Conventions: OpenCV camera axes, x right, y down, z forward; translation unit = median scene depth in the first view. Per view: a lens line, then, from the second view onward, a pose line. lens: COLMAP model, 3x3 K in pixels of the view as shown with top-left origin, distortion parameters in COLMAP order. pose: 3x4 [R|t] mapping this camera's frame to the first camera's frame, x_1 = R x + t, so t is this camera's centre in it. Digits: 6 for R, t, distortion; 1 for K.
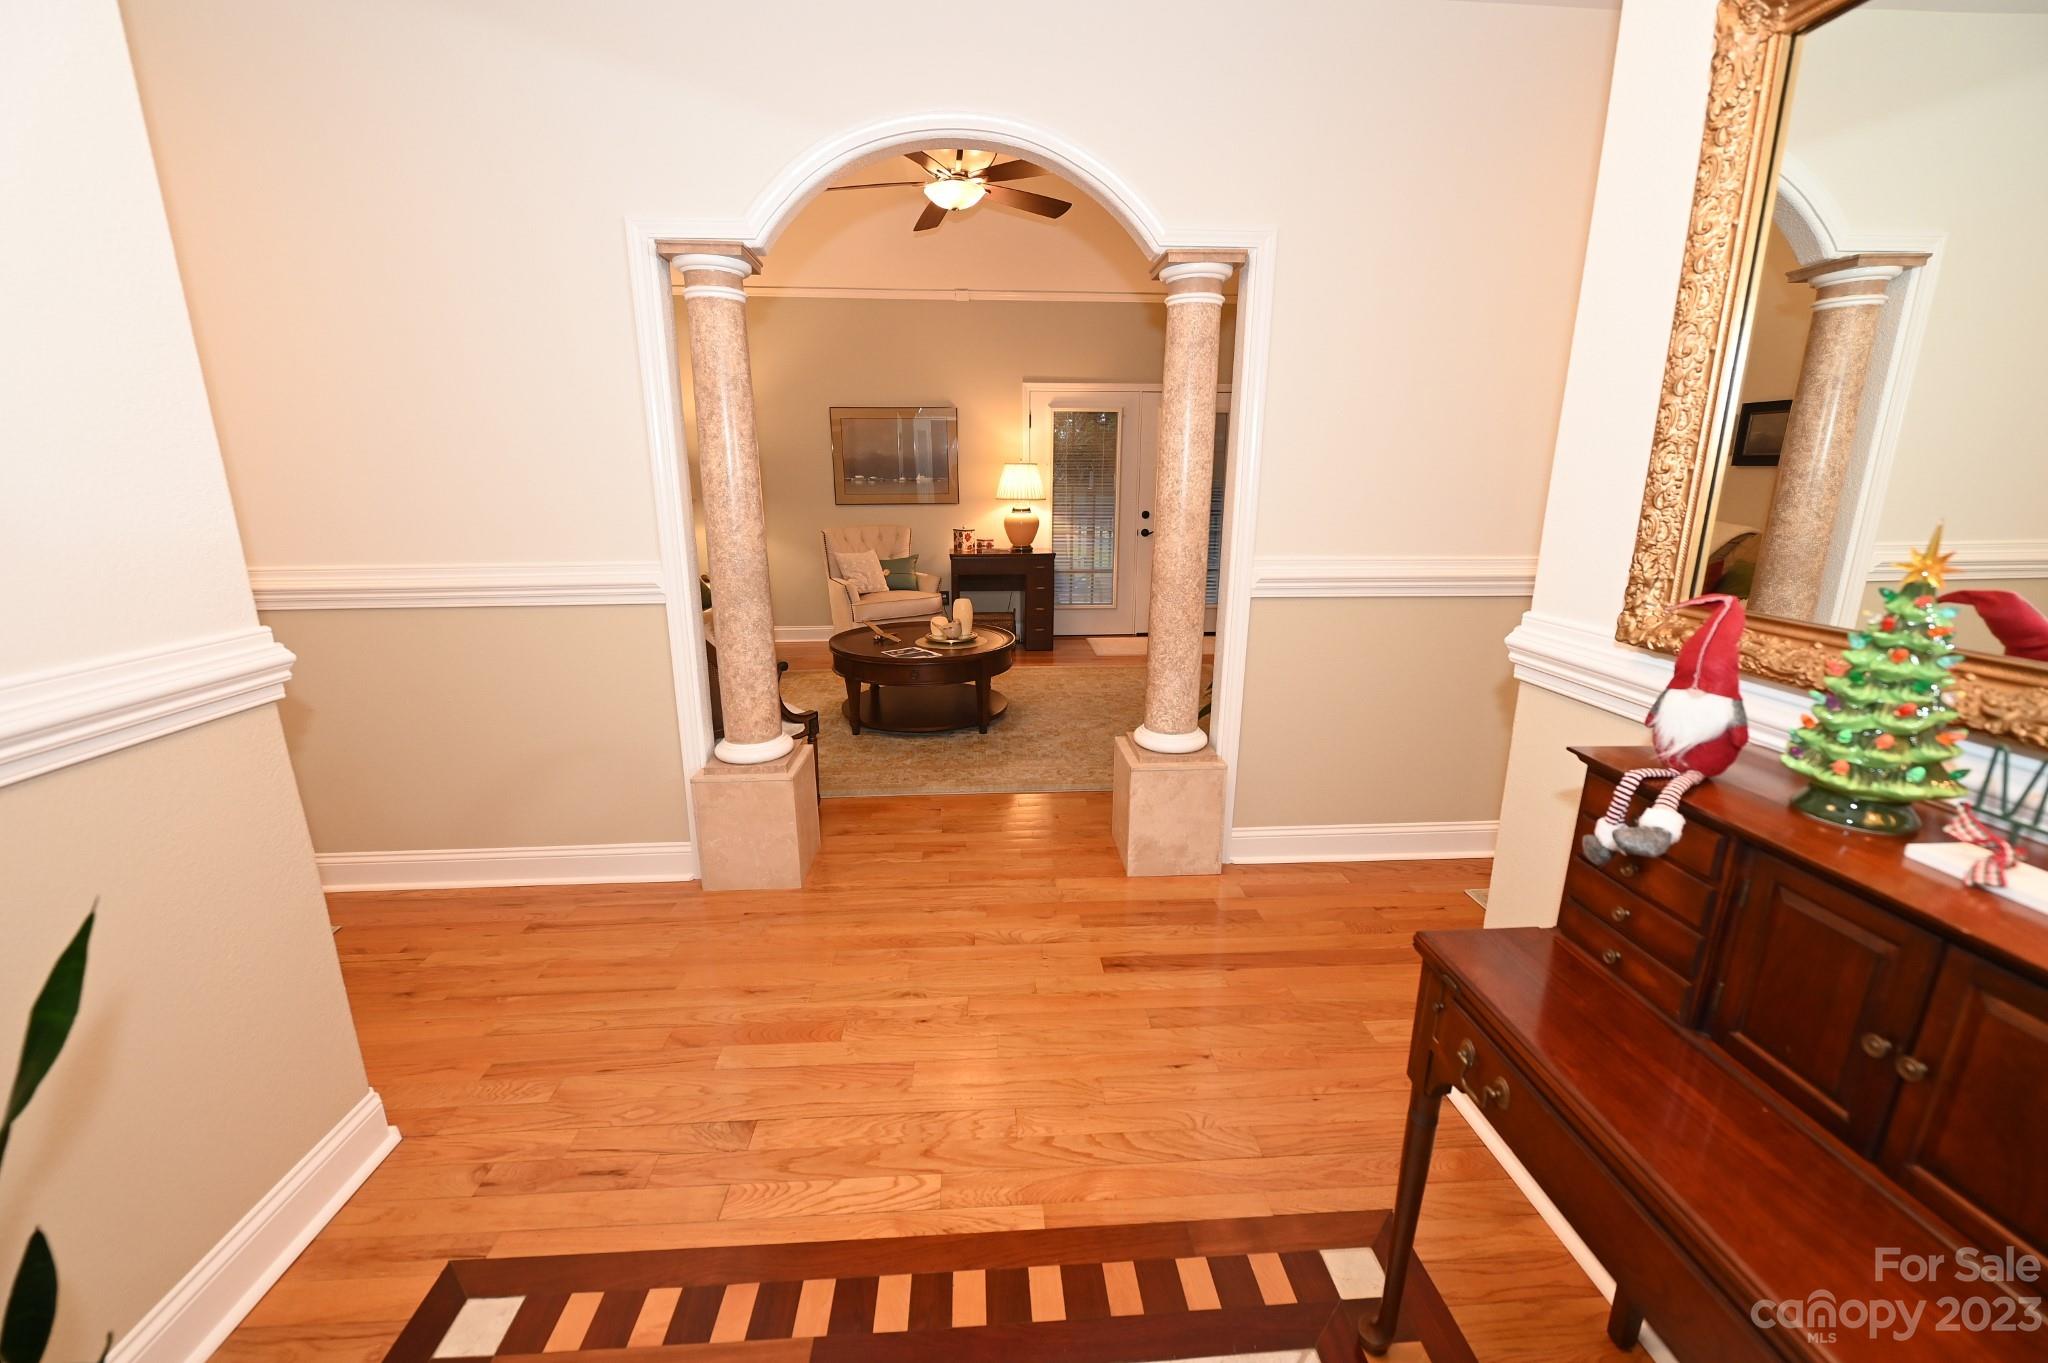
lens RADIAL K [[812.7, 0, 1018.7], [0, 812.7, 684.0], [0, 0, 1]] dist [-0.005507, 0.000174]
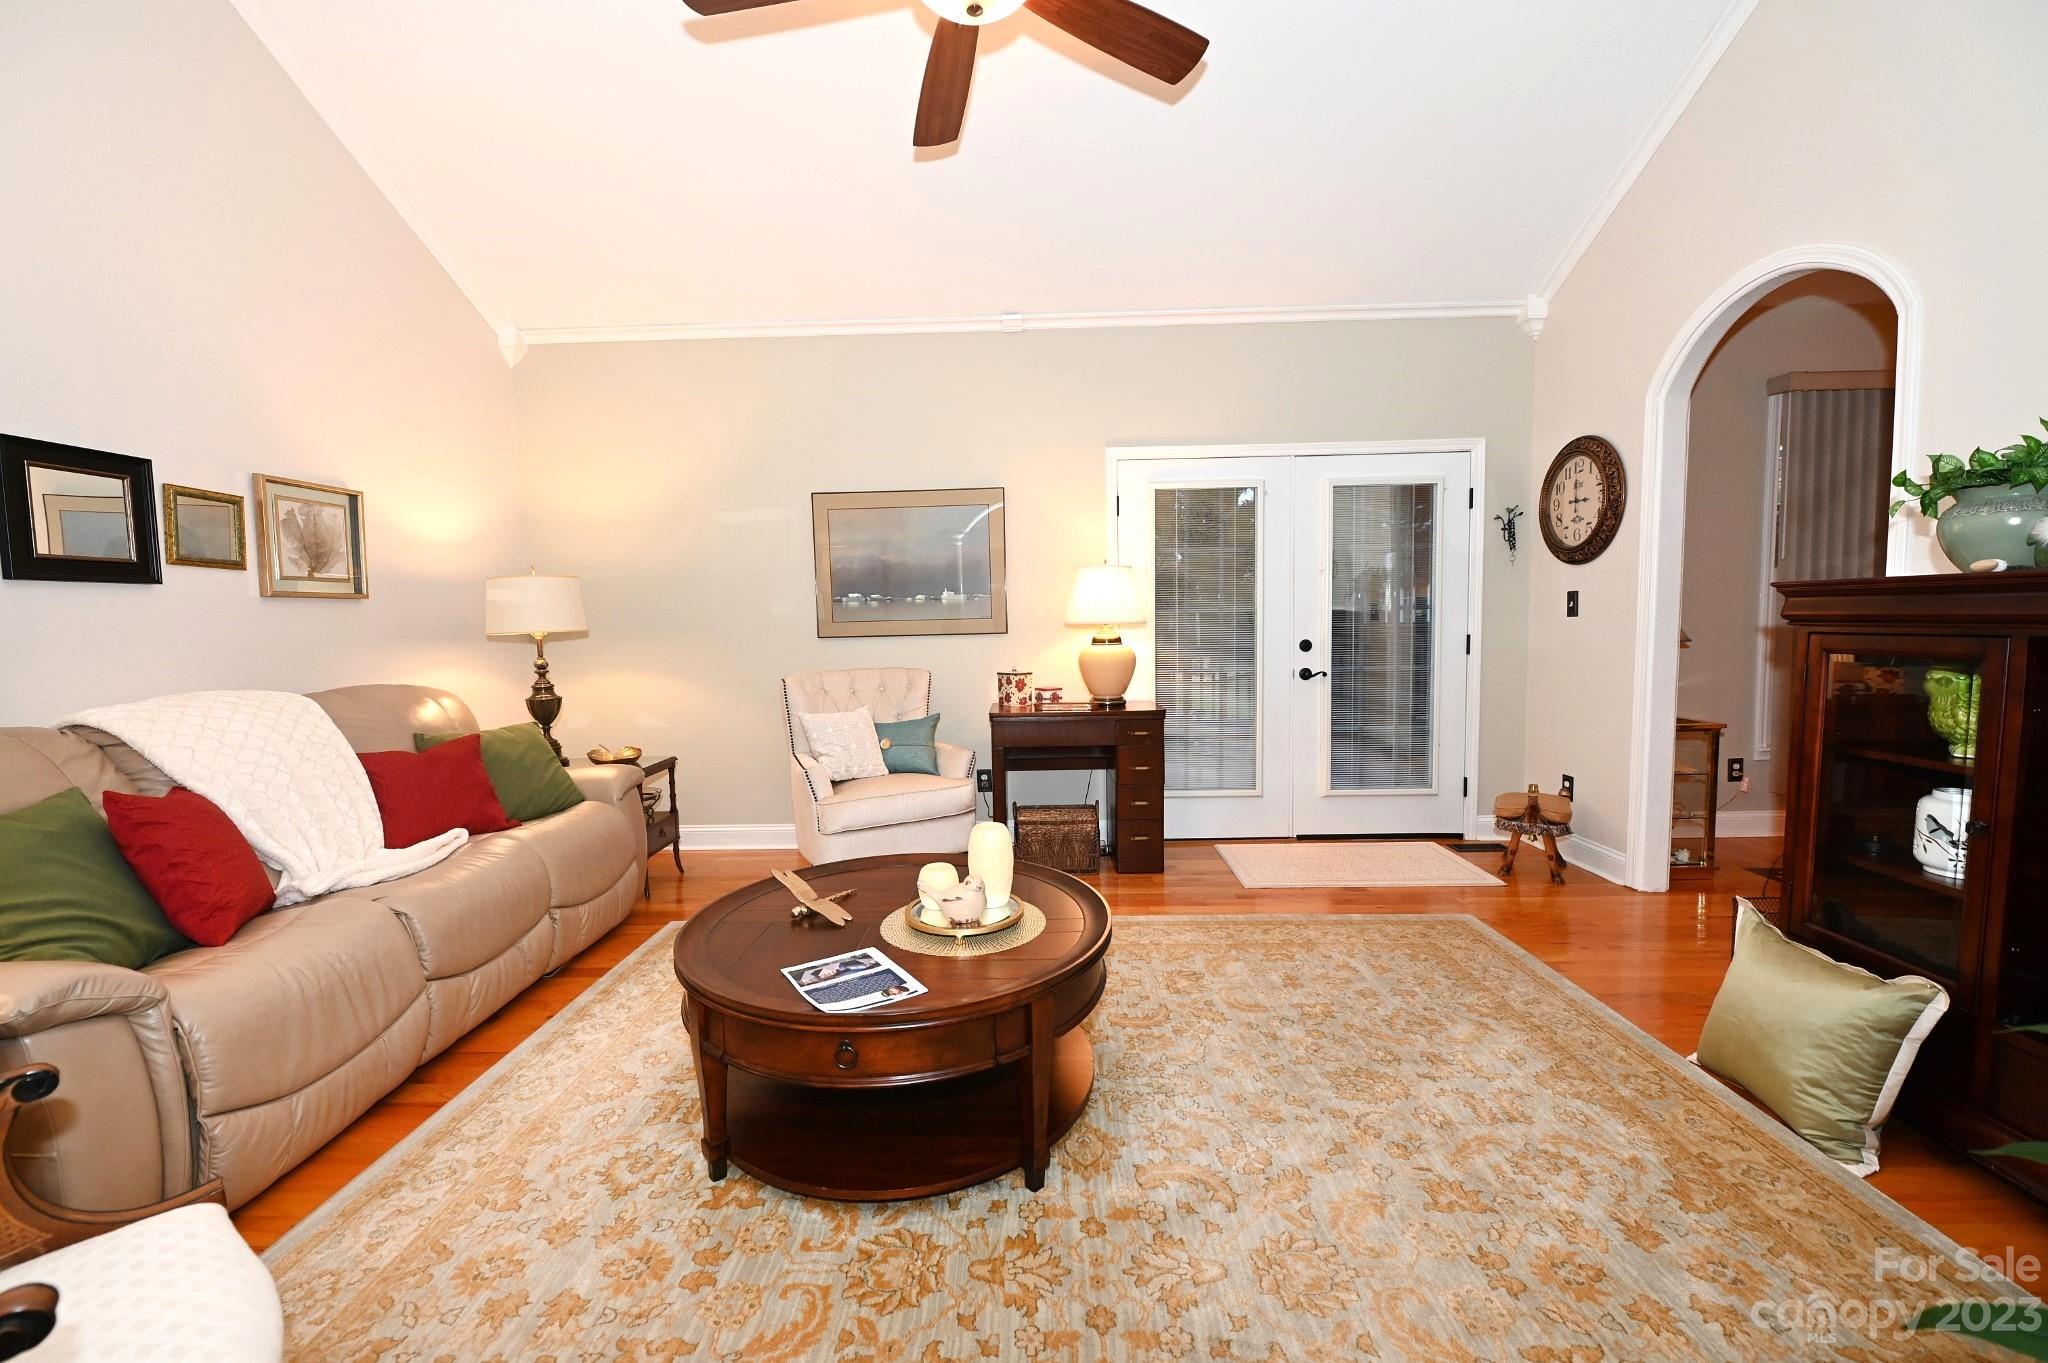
lens RADIAL K [[805.3, 0, 1020.8], [0, 805.3, 680.0], [0, 0, 1]] dist [-0.000231, -0.000030]
pose [[0.996243, -0.013875, -0.085480, -0.010433], [-0.001794, 0.983563, -0.180557, -0.078431], [0.086580, 0.180032, 0.979843, 0.423892]]
